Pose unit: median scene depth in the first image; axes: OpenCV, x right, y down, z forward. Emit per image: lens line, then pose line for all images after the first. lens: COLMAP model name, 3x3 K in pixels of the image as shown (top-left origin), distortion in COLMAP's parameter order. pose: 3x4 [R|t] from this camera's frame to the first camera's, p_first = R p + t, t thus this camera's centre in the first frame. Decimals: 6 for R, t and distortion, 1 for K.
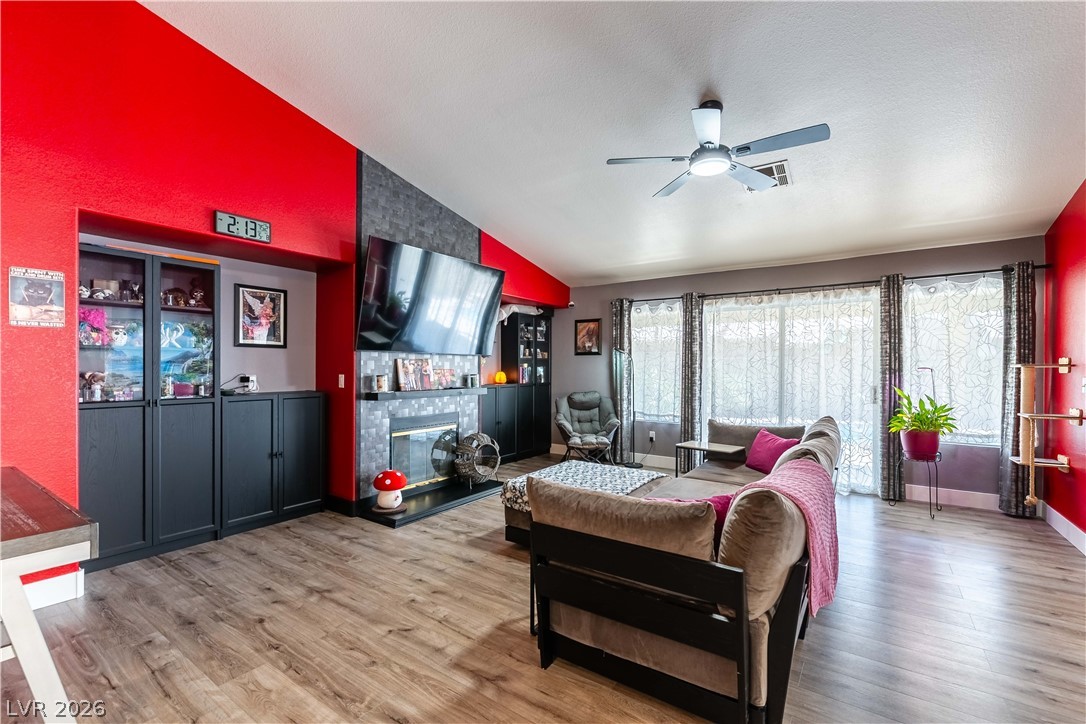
lens RADIAL K [[472.8, 0, 548.1], [0, 472.8, 369.0], [0, 0, 1]] dist [0.010481, -0.000431]
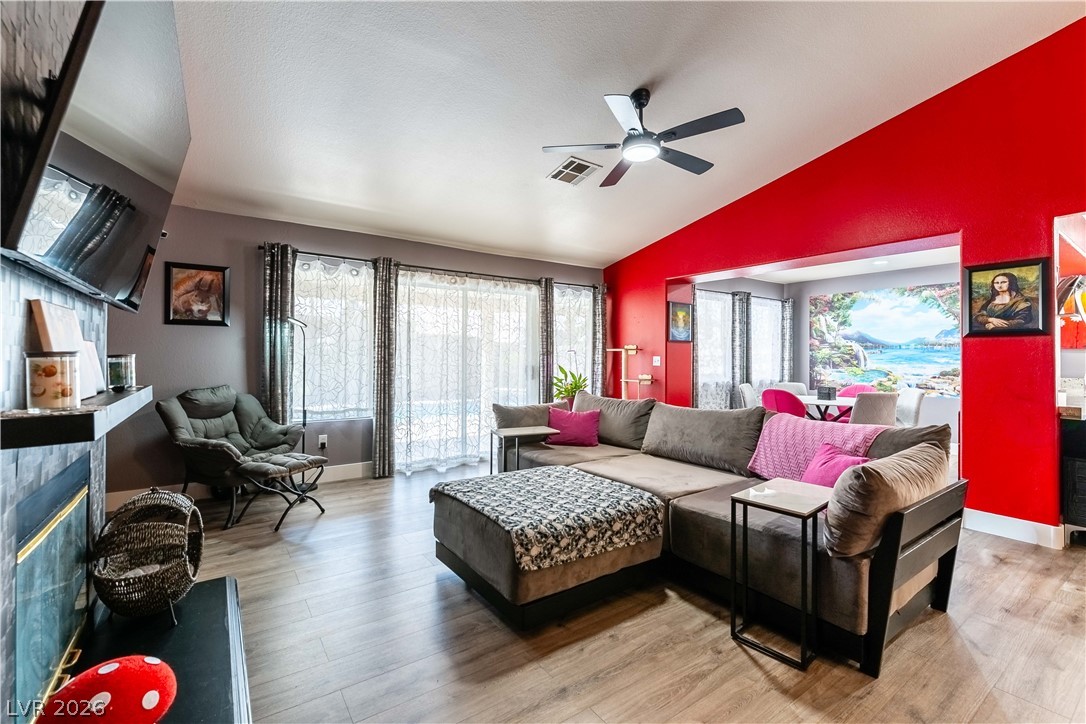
lens RADIAL K [[472.8, 0, 549.0], [0, 472.8, 350.6], [0, 0, 1]] dist [0.010481, -0.000431]
pose [[0.340014, 0.008974, 0.940378, -0.373514], [-0.003097, 0.999960, -0.008423, 0.007043], [-0.940415, -0.000049, 0.340028, 0.442619]]
